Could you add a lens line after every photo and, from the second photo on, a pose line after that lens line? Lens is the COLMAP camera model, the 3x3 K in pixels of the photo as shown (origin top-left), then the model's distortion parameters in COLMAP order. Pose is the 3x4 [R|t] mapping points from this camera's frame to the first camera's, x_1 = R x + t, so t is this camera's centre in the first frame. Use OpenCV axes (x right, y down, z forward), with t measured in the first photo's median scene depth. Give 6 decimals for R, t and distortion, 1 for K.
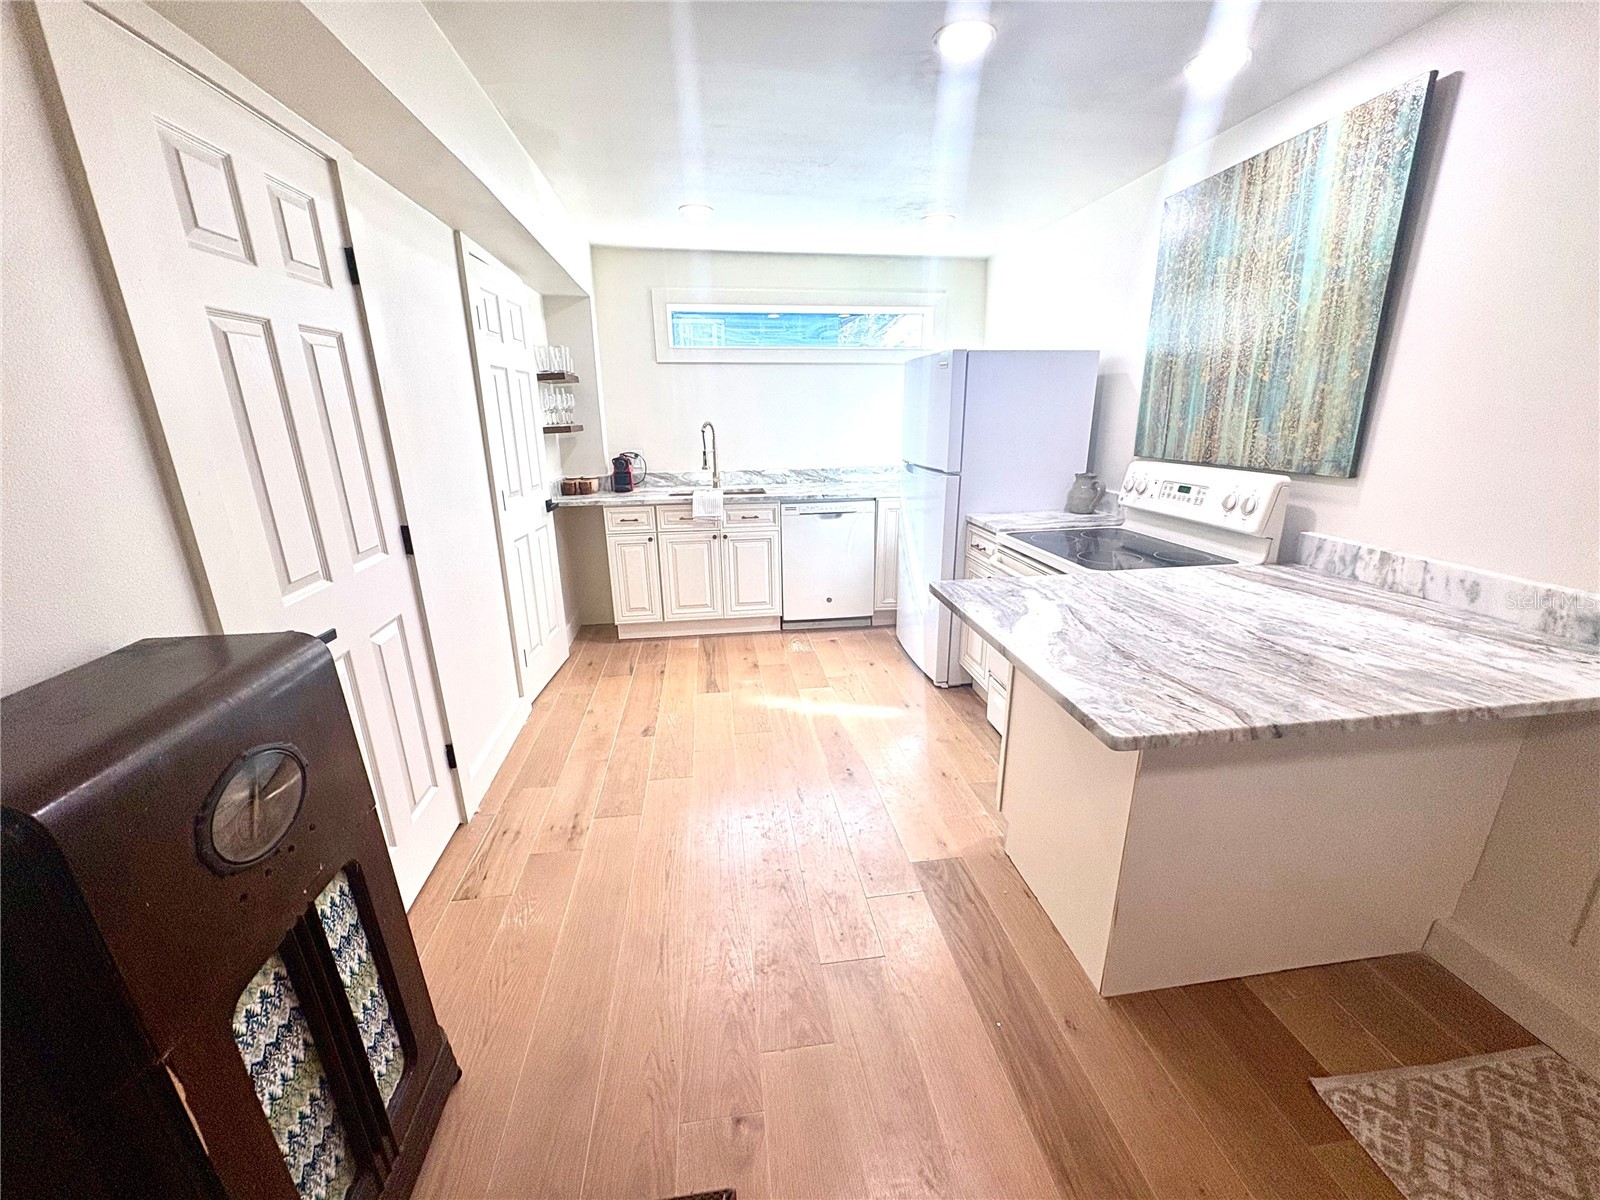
lens RADIAL K [[637.0, 0, 800.1], [0, 637.0, 599.5], [0, 0, 1]] dist [0.001018, -0.000295]
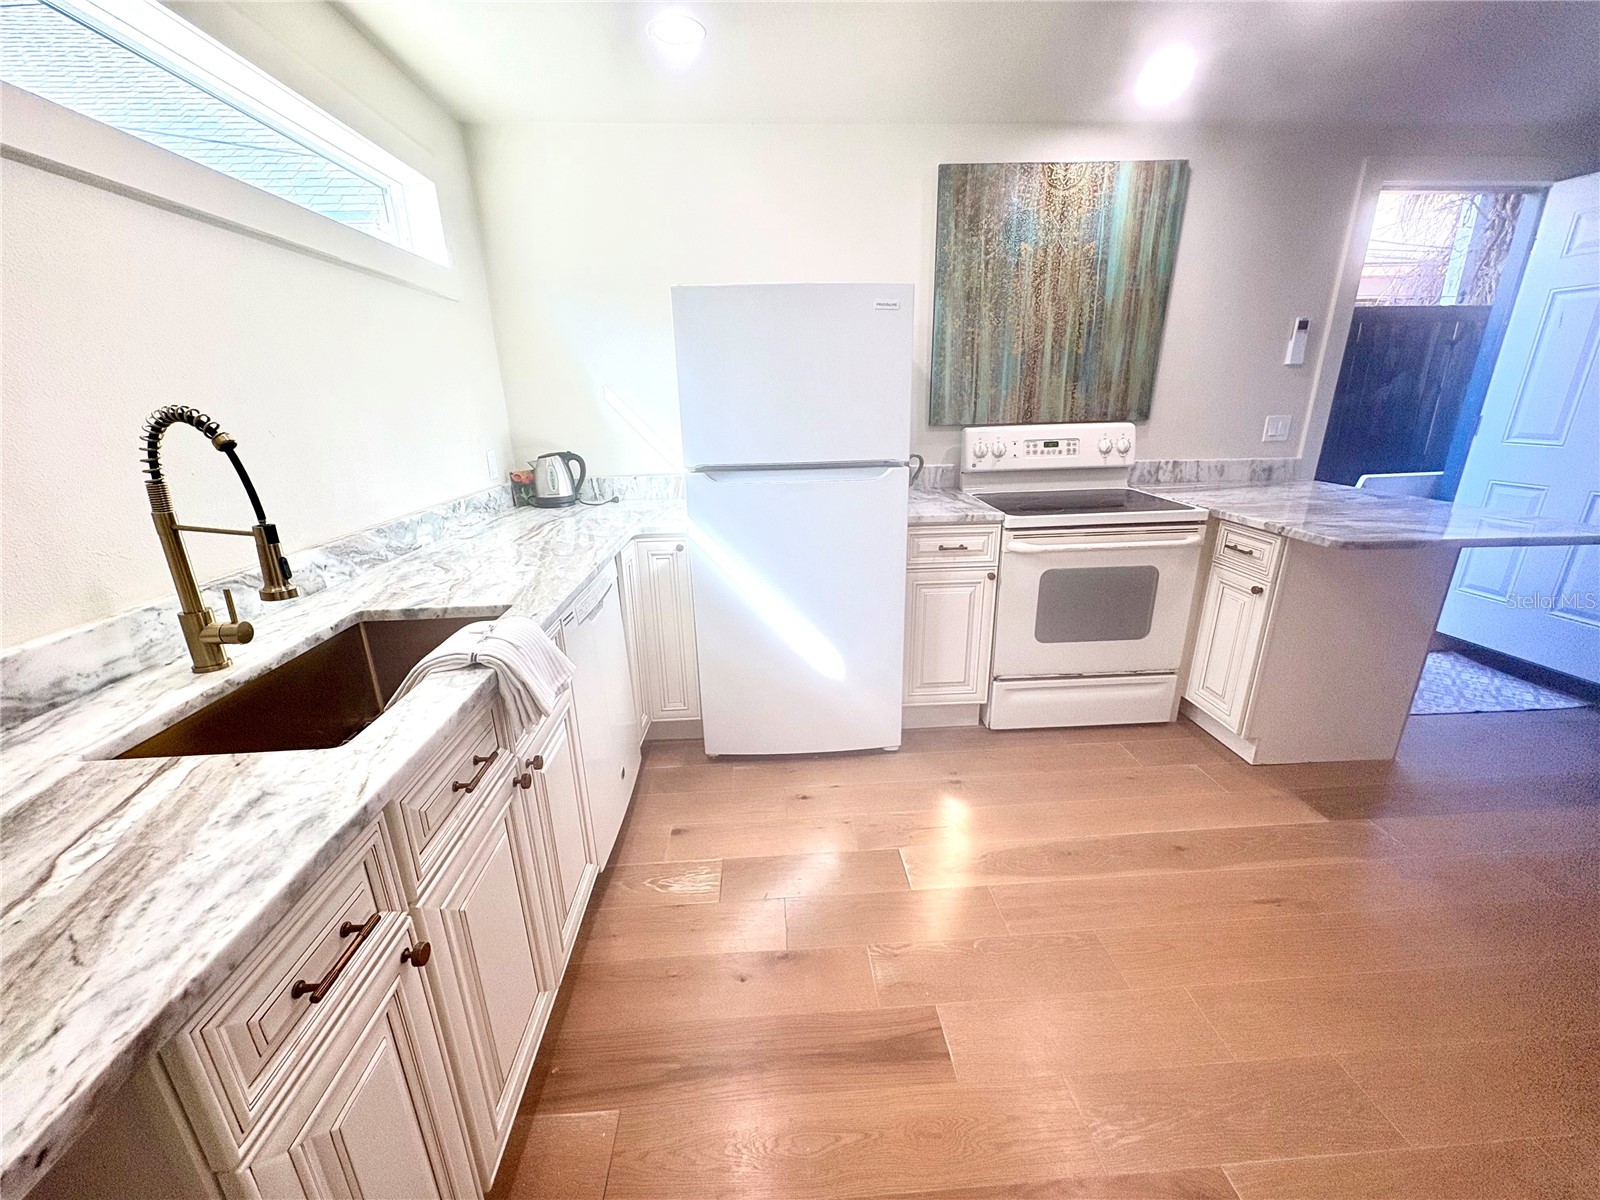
lens RADIAL K [[637.0, 0, 799.2], [0, 637.0, 599.4], [0, 0, 1]] dist [0.001018, -0.000295]
pose [[0.080266, -0.293802, 0.952490, -0.677056], [0.305912, 0.916719, 0.256989, -0.377167], [-0.948670, 0.270751, 0.163459, 1.410143]]
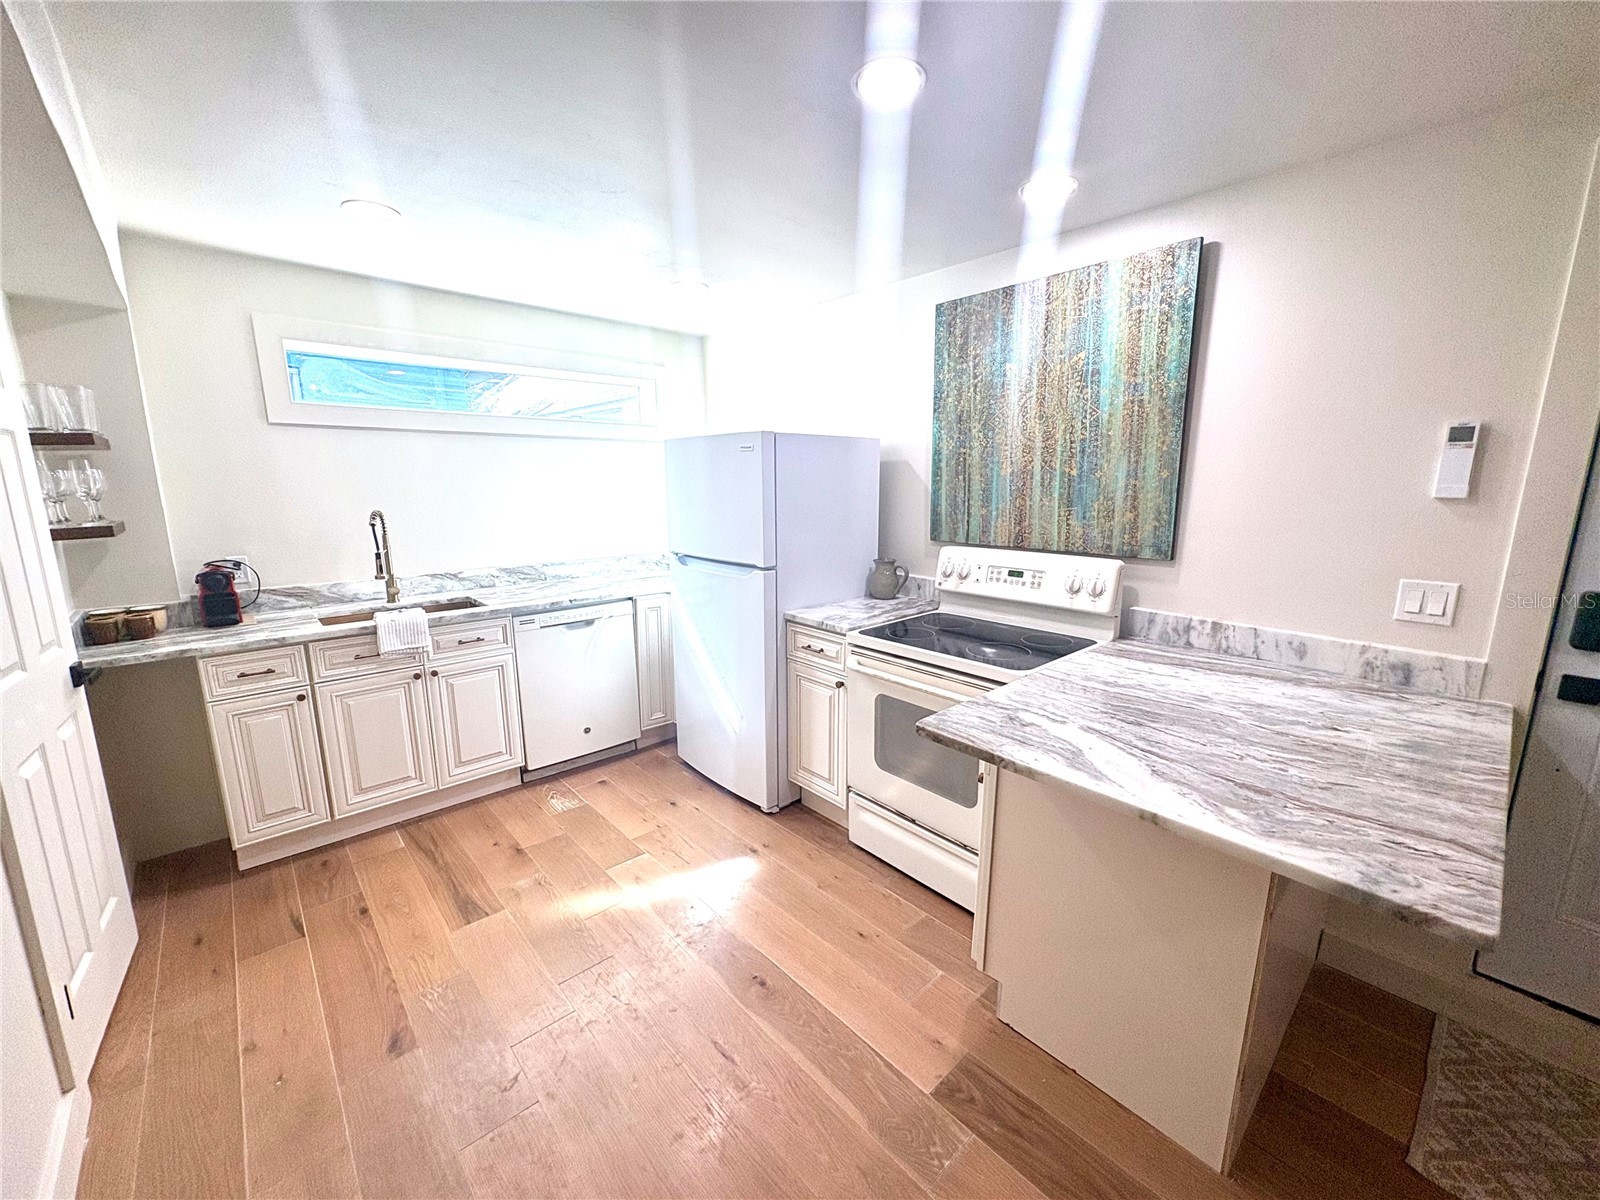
lens RADIAL K [[637.0, 0, 800.4], [0, 637.0, 600.0], [0, 0, 1]] dist [0.001018, -0.000295]
pose [[0.826909, -0.097630, 0.553796, -0.288203], [0.154767, 0.986293, -0.057216, -0.133130], [-0.540619, 0.133022, 0.830684, 0.349569]]
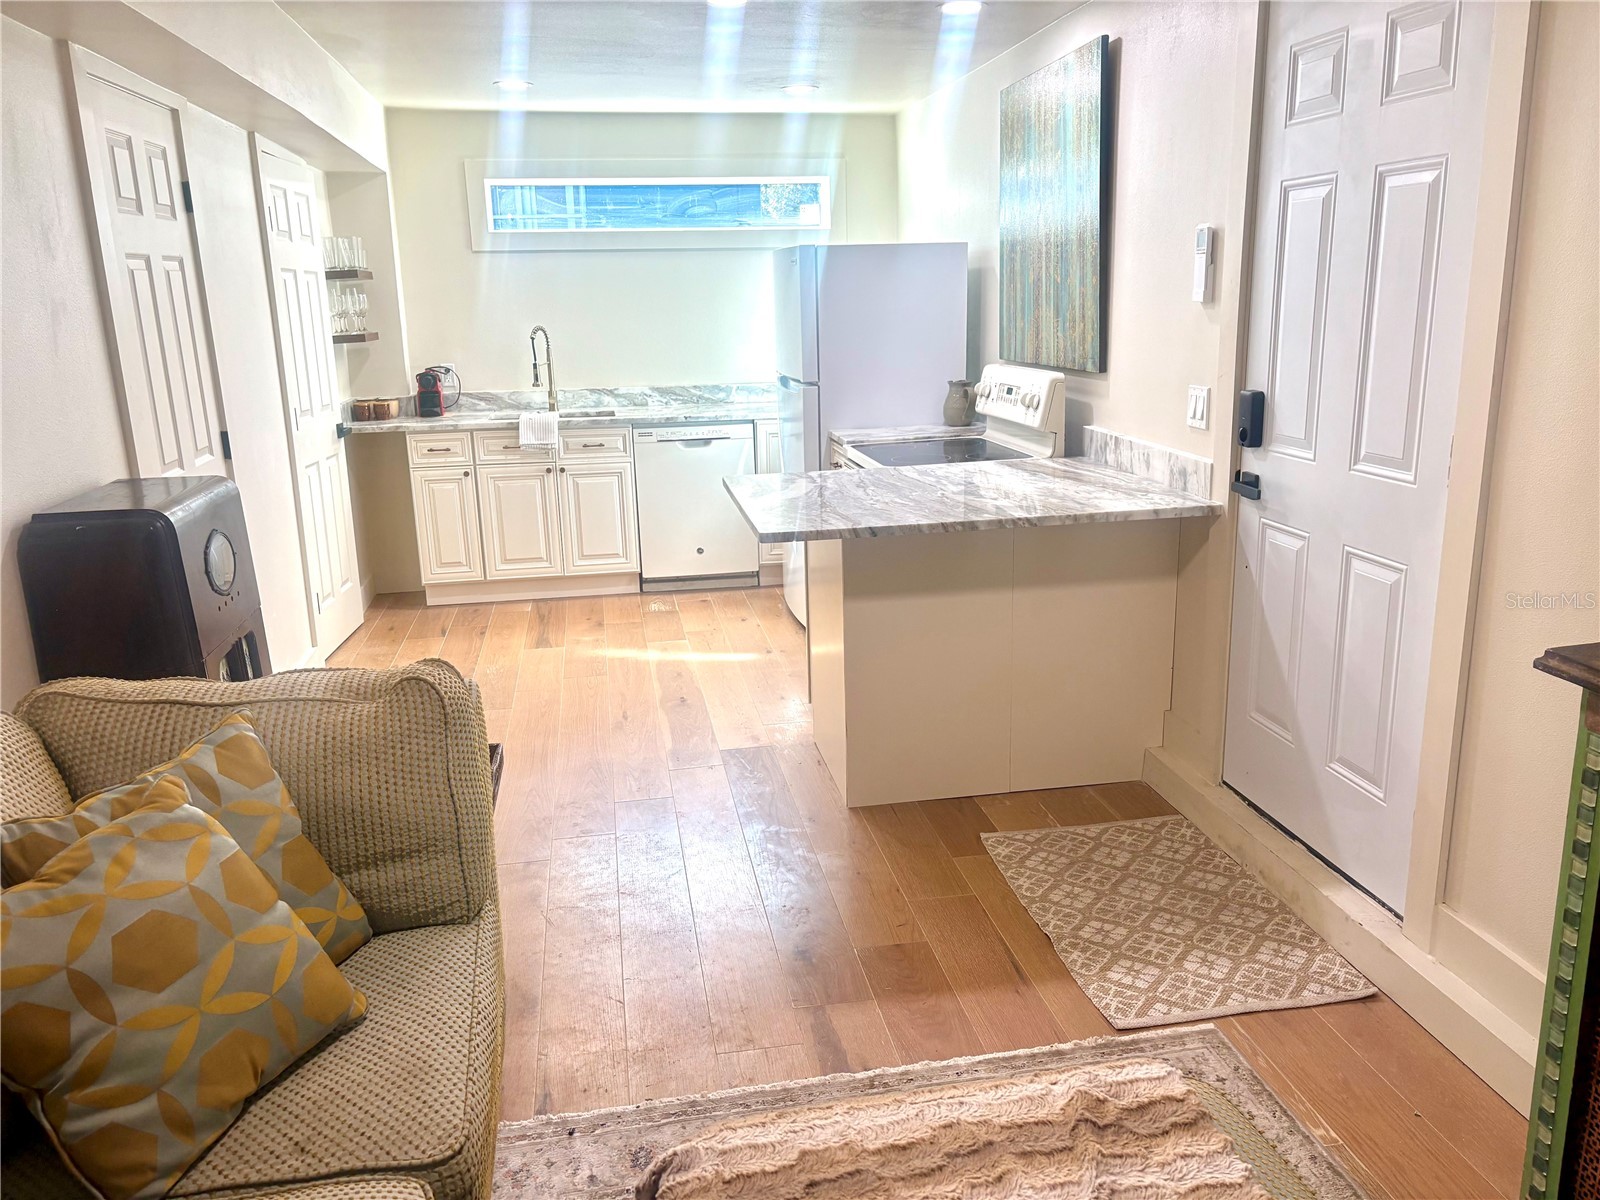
lens RADIAL K [[1209.3, 0, 801.8], [0, 1209.3, 600.7], [0, 0, 1]] dist [0.046880, -0.048969]
pose [[0.999377, -0.020734, 0.028566, 0.236530], [0.021911, 0.998897, -0.041534, 0.235047], [-0.027673, 0.042134, 0.998729, -0.898369]]
